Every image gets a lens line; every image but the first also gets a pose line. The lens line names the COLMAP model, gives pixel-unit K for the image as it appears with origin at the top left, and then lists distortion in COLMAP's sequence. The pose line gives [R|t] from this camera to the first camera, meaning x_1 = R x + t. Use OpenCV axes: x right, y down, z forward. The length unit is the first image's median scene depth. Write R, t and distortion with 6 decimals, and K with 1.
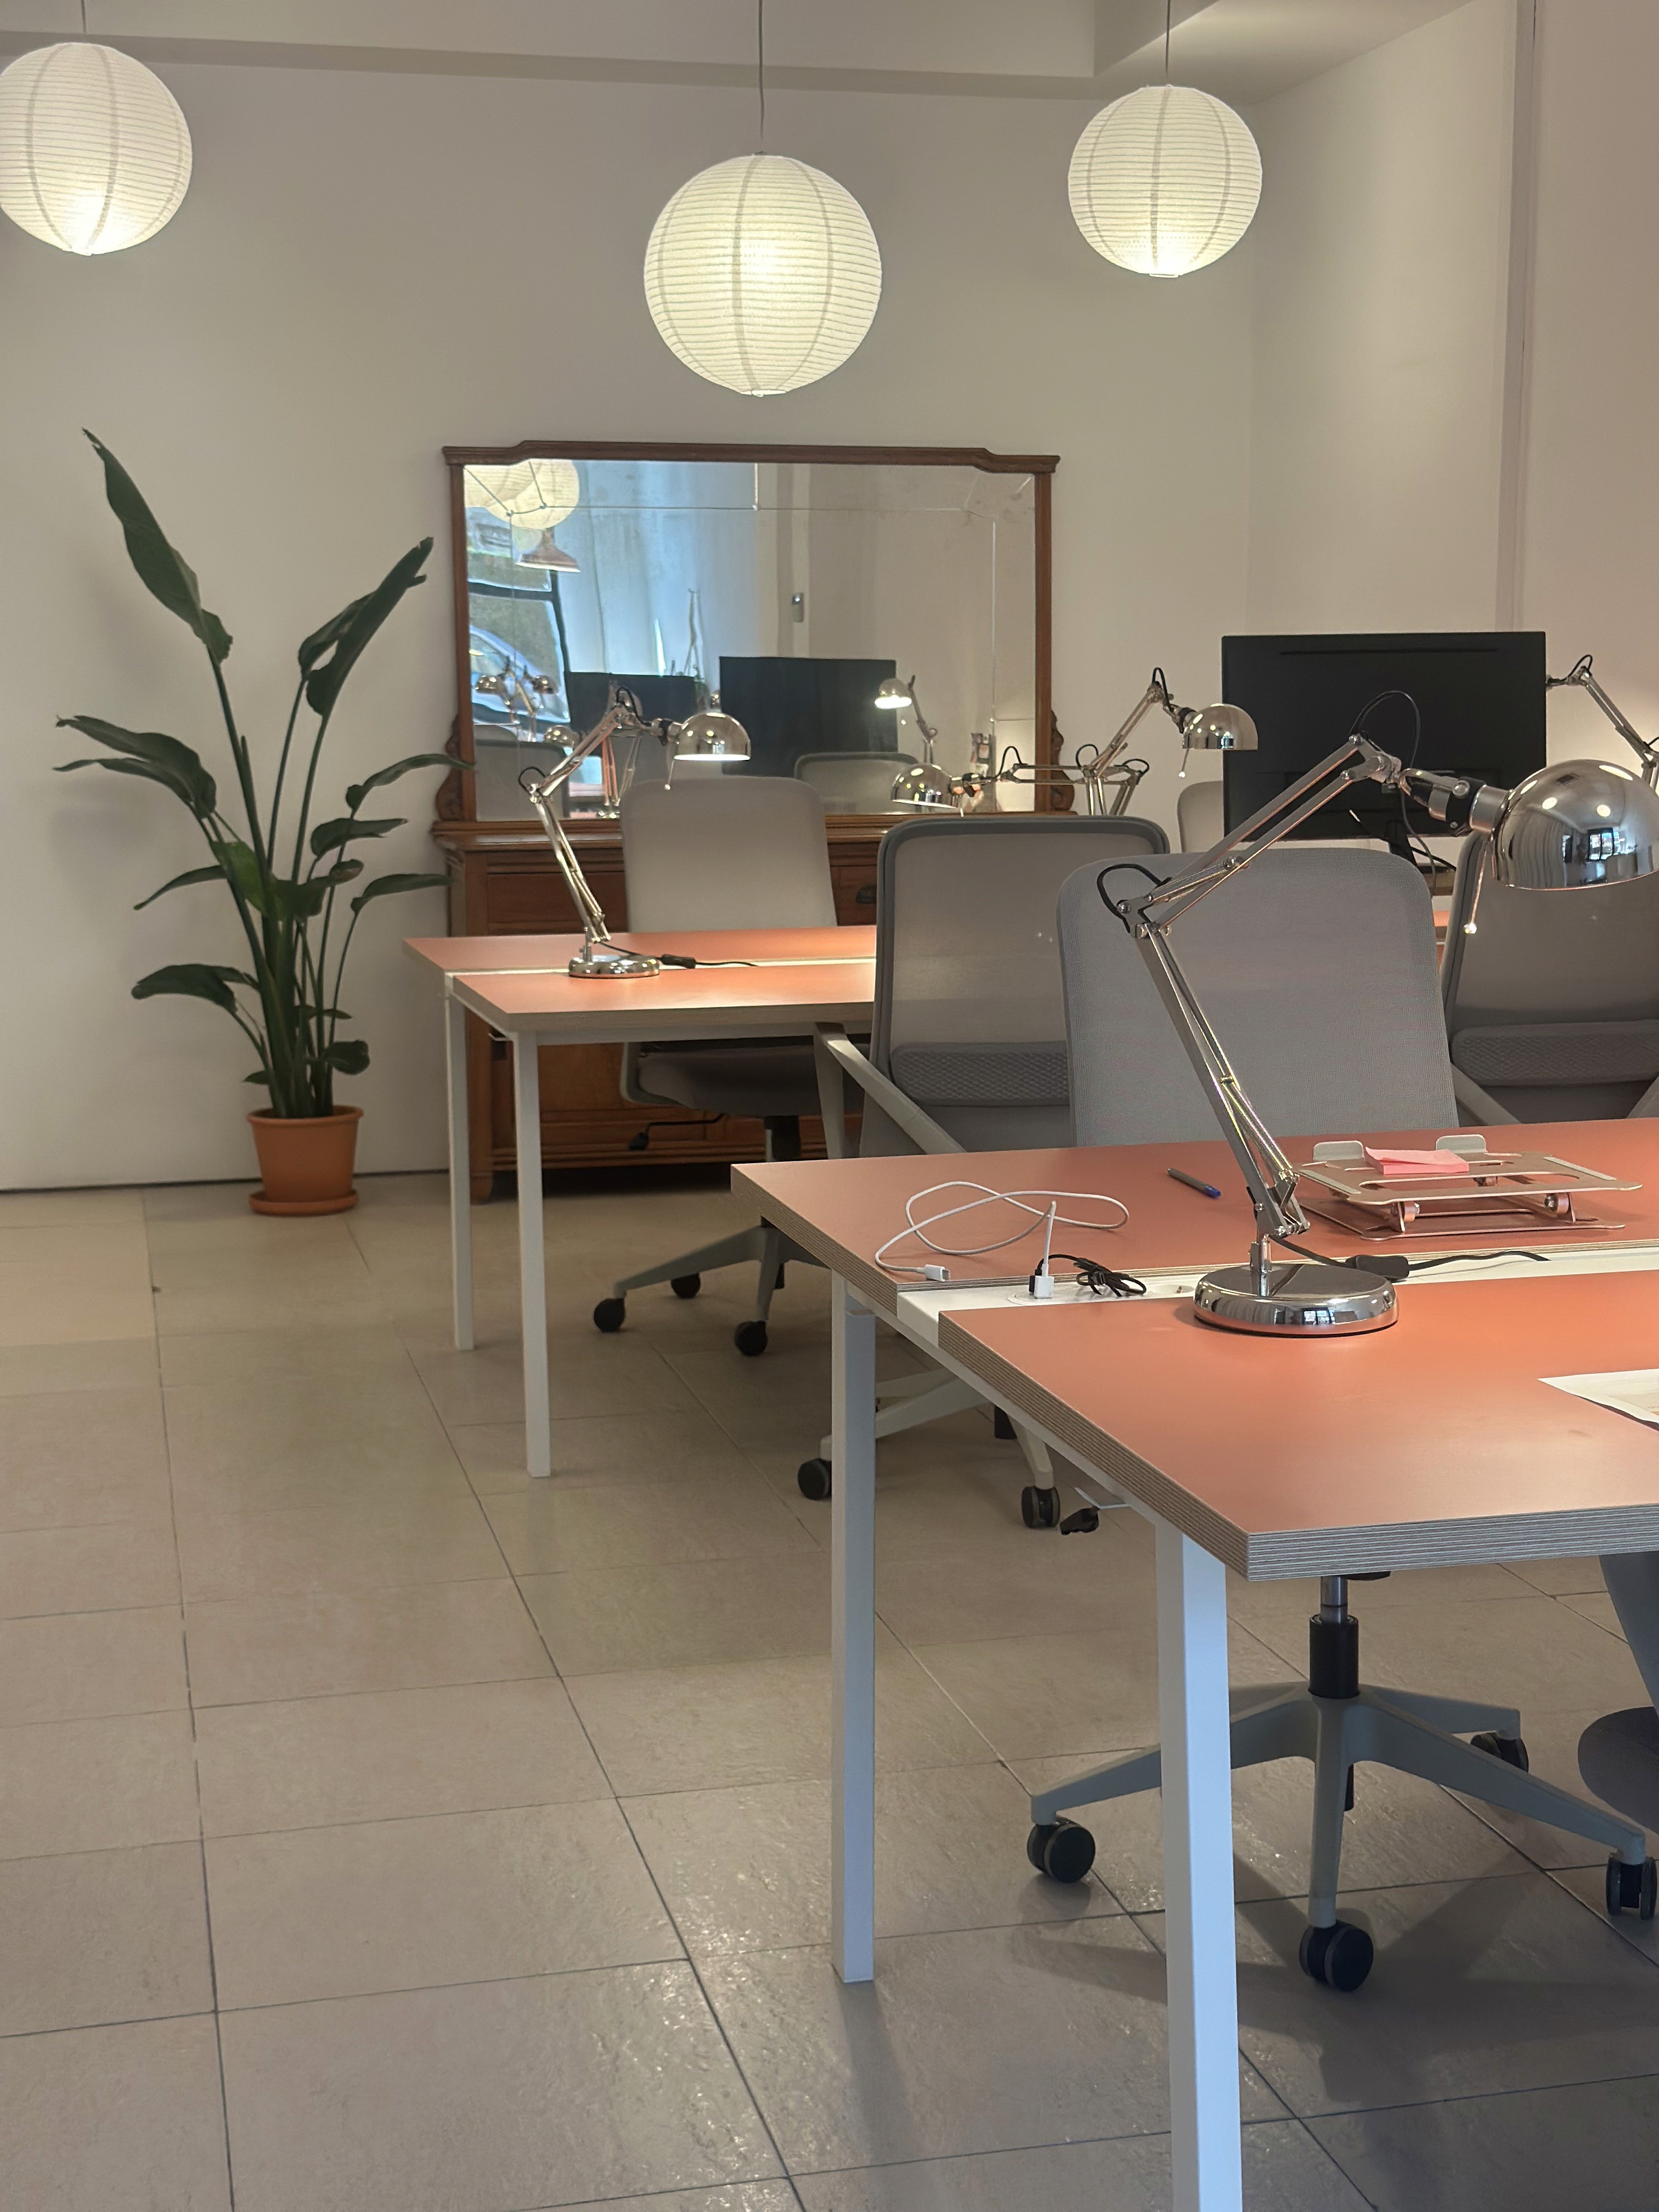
lens RADIAL K [[3079.2, 0, 830.6], [0, 3079.2, 1106.4], [0, 0, 1]] dist [0.160223, 0.000000]
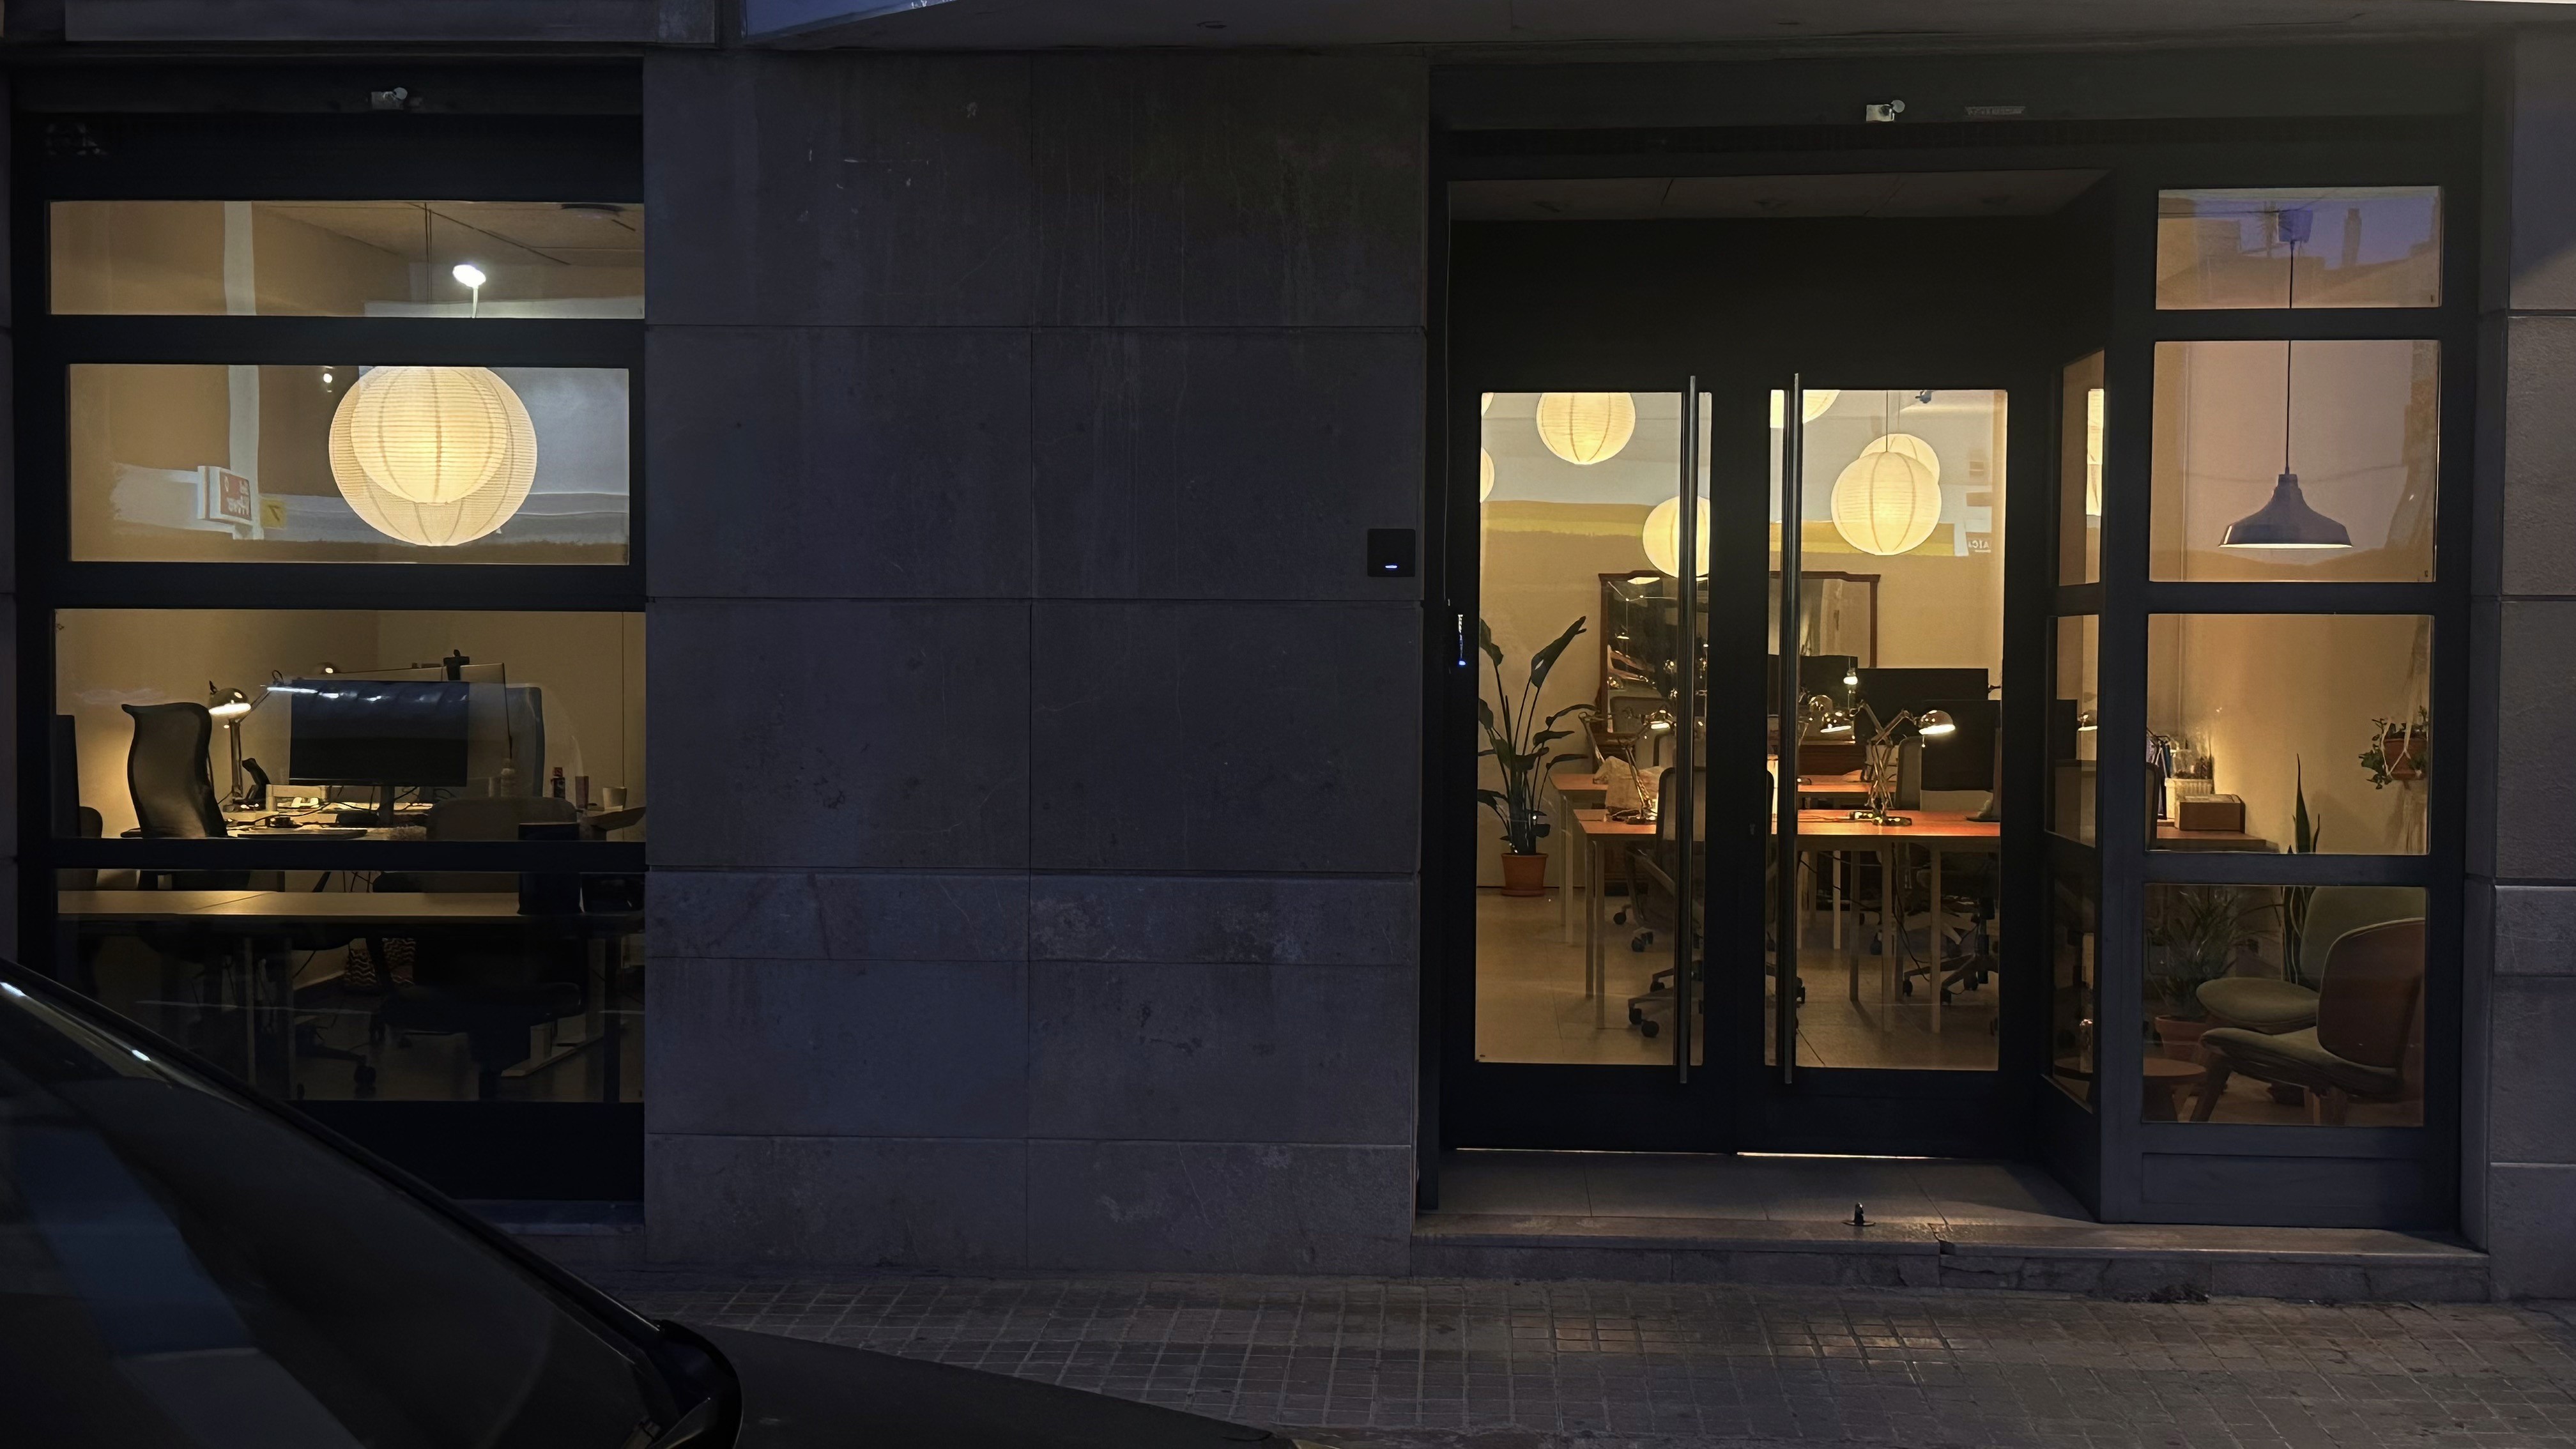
lens RADIAL K [[3178.4, 0, 1287.6], [0, 3178.4, 726.4], [0, 0, 1]] dist [0.000622, 0.000000]
pose [[0.963387, 0.022624, -0.267158, 0.304957], [-0.049546, 0.994295, -0.094464, 0.144682], [0.263497, 0.104242, 0.959012, -1.398535]]
